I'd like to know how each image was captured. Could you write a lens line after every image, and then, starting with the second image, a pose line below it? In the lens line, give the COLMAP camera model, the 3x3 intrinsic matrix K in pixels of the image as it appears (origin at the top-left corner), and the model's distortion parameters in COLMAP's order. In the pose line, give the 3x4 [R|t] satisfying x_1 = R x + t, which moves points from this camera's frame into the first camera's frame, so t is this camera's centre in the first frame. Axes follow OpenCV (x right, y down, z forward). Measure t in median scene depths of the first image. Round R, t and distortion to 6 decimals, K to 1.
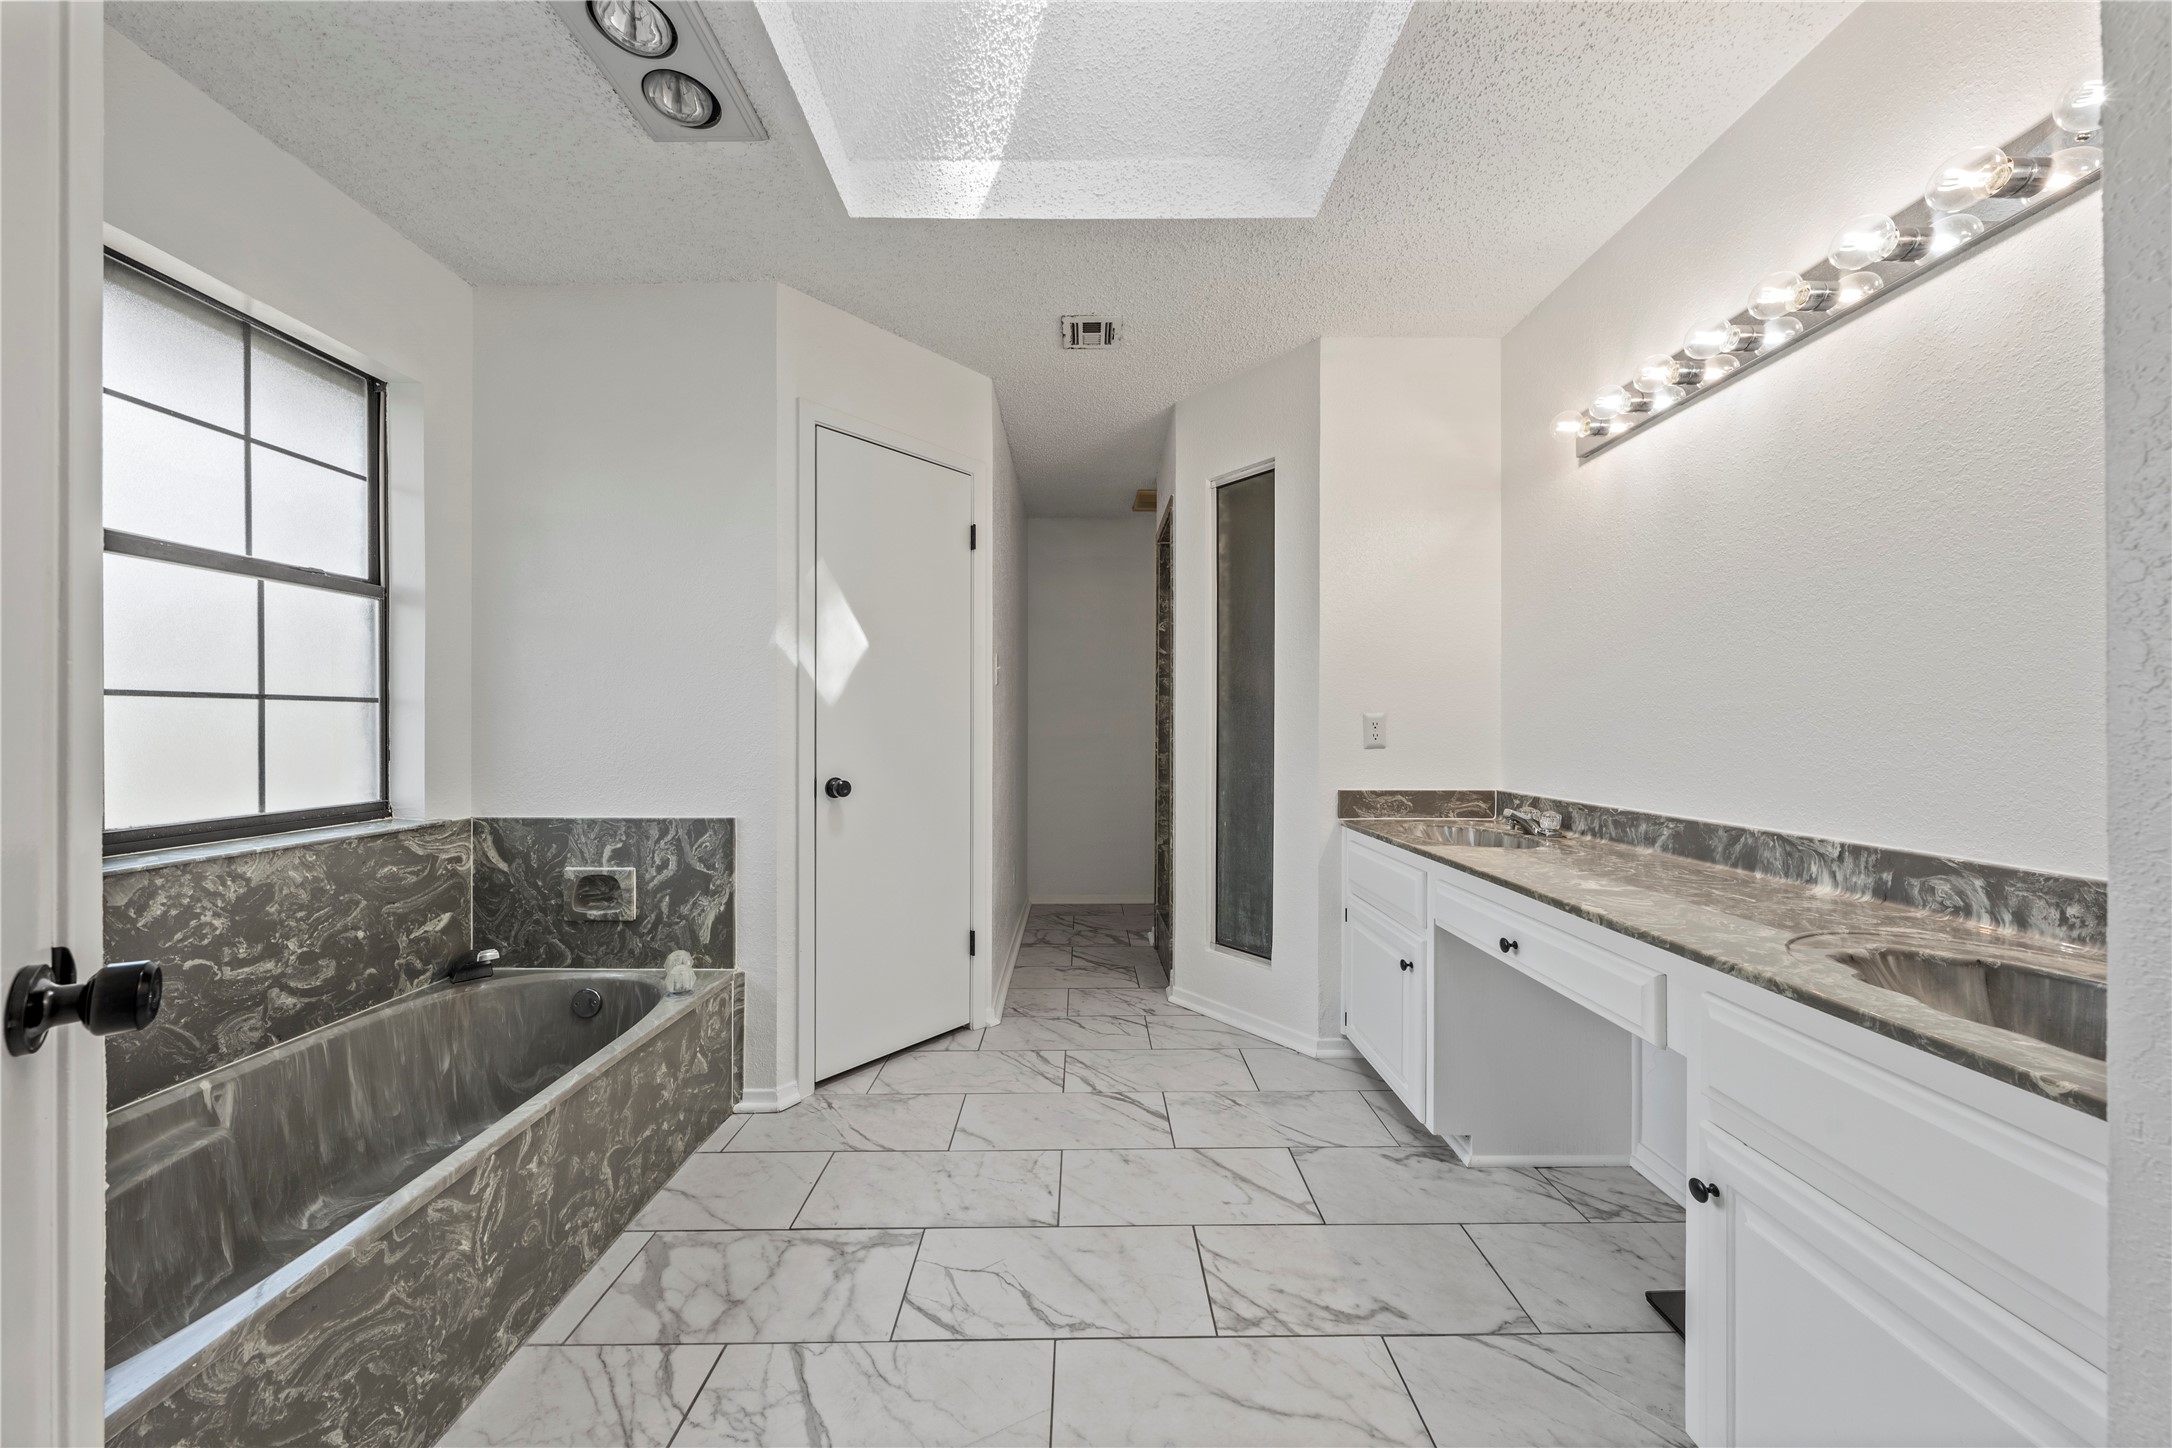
lens RADIAL K [[765.8, 0, 1080.6], [0, 765.8, 686.9], [0, 0, 1]] dist [0.000735, 0.000031]
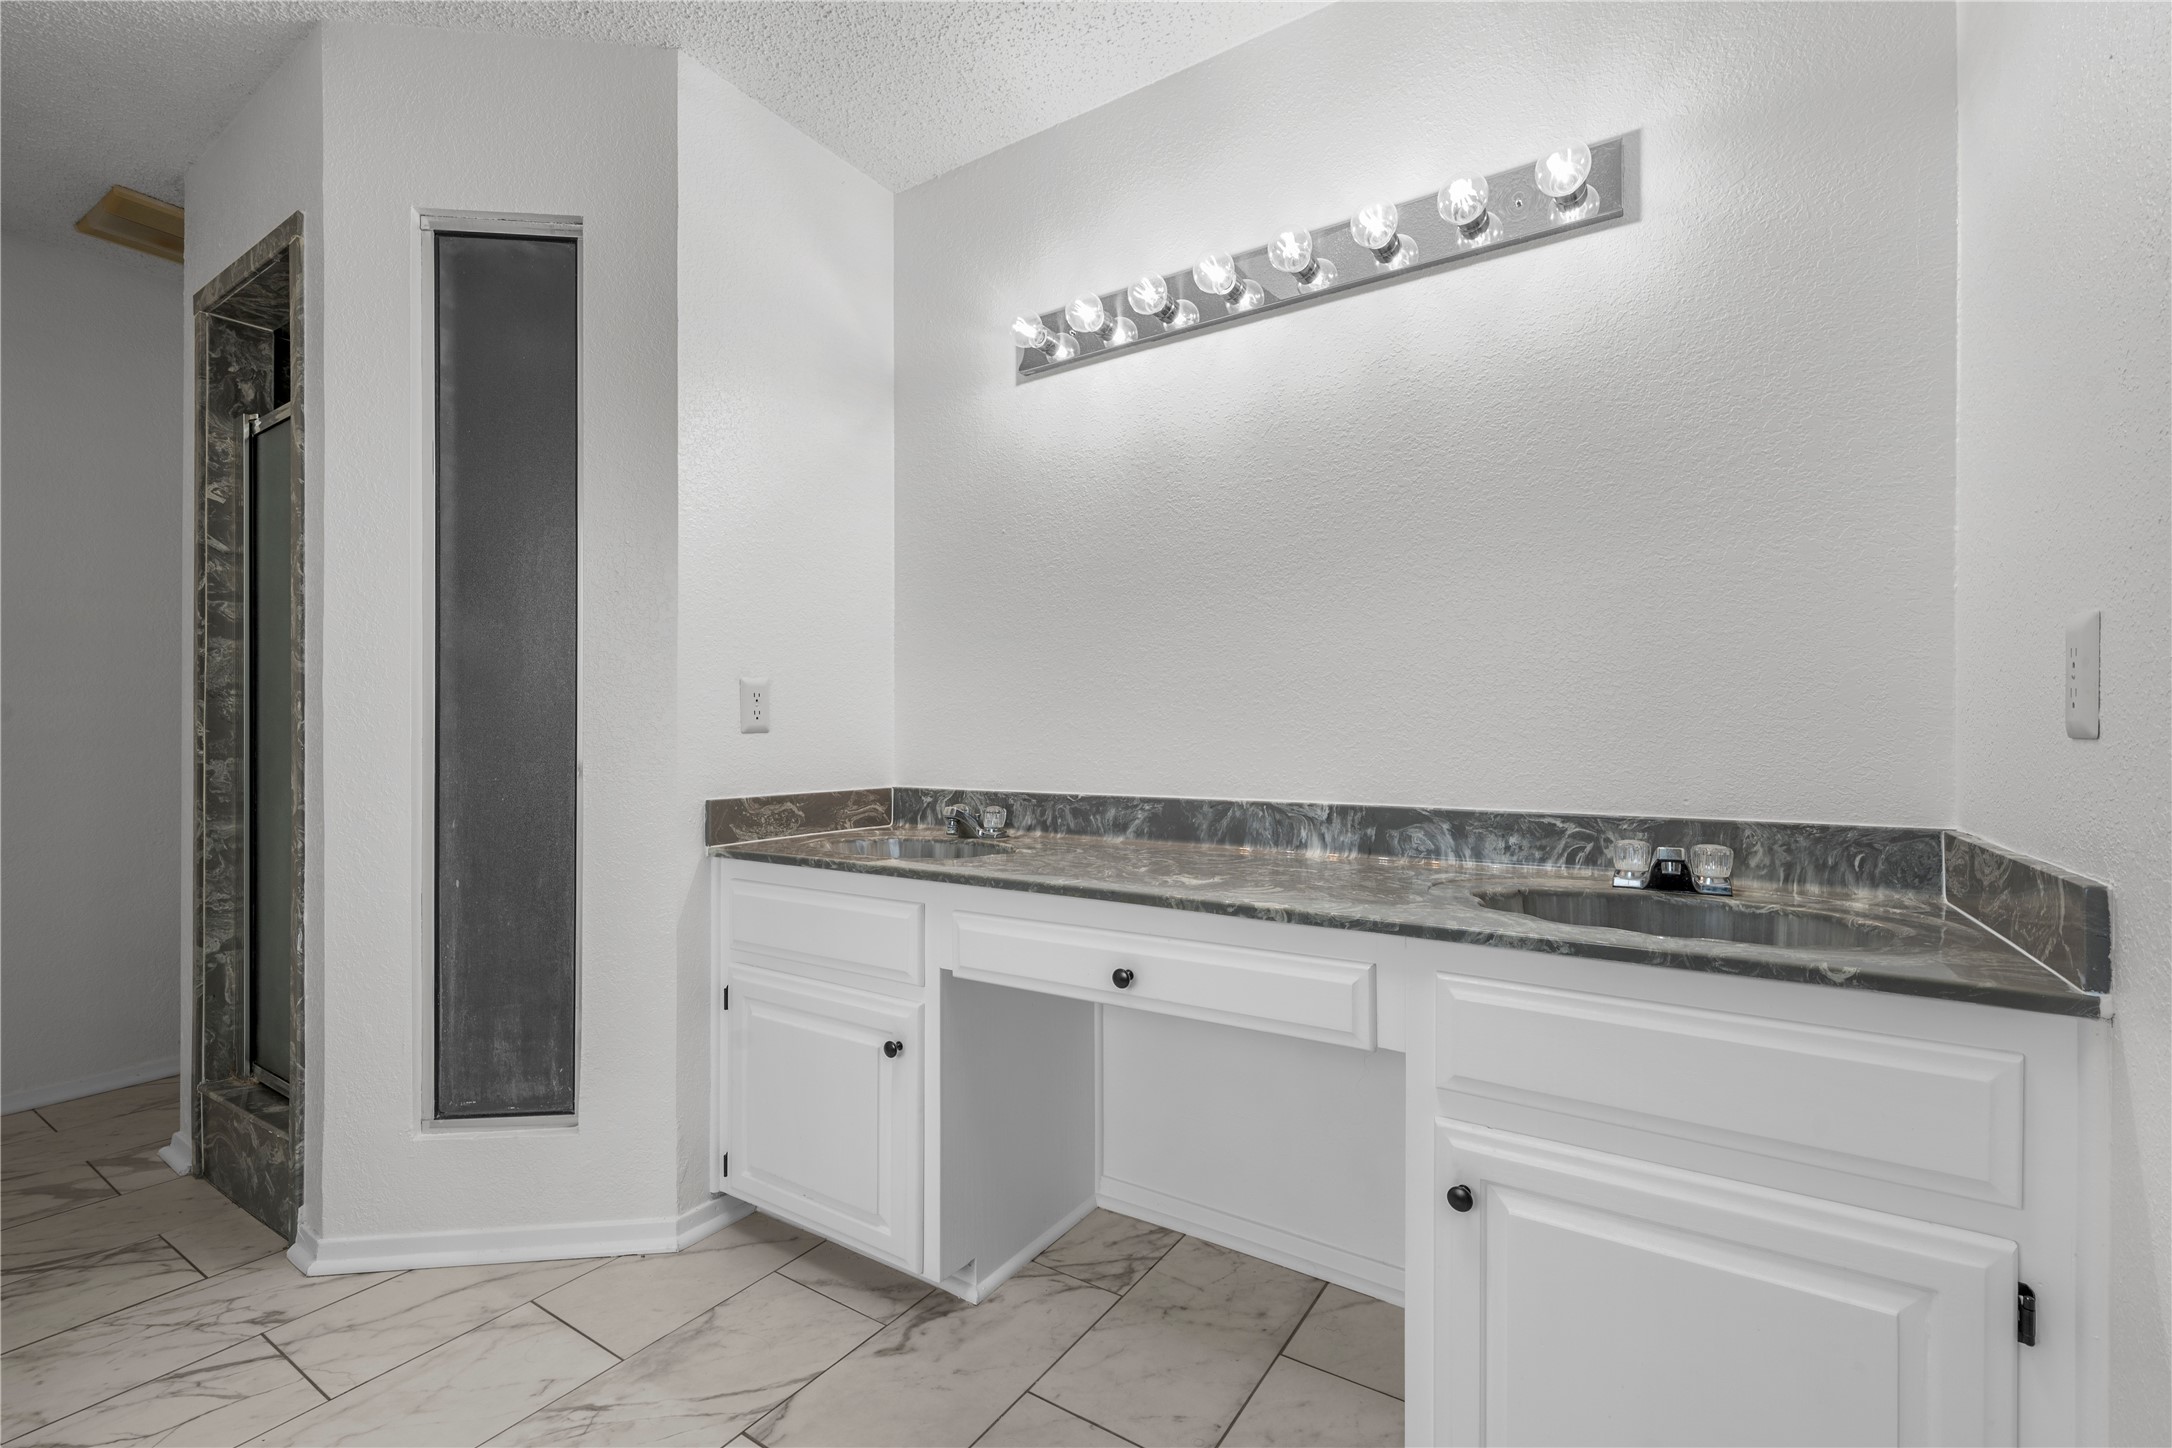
lens RADIAL K [[953.8, 0, 1083.6], [0, 953.8, 712.9], [0, 0, 1]] dist [0.000460, 0.000556]
pose [[0.538156, 0.014633, 0.842719, -0.194145], [-0.038285, 0.999242, 0.007097, 0.062565], [-0.841976, -0.036083, 0.538308, 0.443140]]
